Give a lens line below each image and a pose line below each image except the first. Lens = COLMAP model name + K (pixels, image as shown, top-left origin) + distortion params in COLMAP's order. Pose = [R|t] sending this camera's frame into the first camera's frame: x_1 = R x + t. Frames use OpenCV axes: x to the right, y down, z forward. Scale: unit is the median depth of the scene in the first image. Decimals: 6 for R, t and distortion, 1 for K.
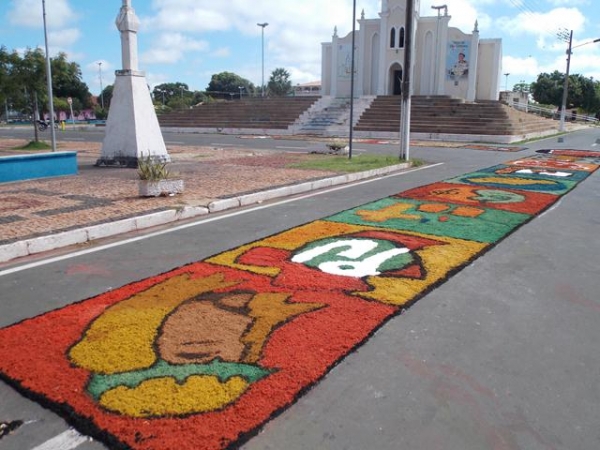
lens RADIAL K [[506.6, 0, 300.0], [0, 506.6, 225.0], [0, 0, 1]] dist [-0.048052, 0.001429]
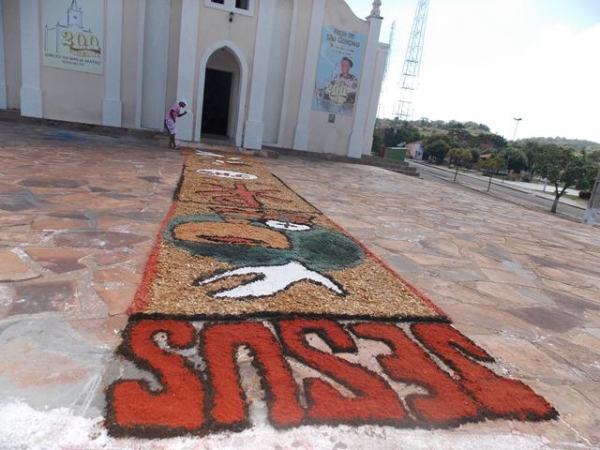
lens RADIAL K [[390.9, 0, 300.0], [0, 390.9, 225.0], [0, 0, 1]] dist [0.000086, 0.001470]
pose [[0.795562, -0.046581, 0.604079, 0.050176], [0.006119, 0.997607, 0.068868, -0.208649], [-0.605842, -0.051093, 0.793943, 0.723338]]
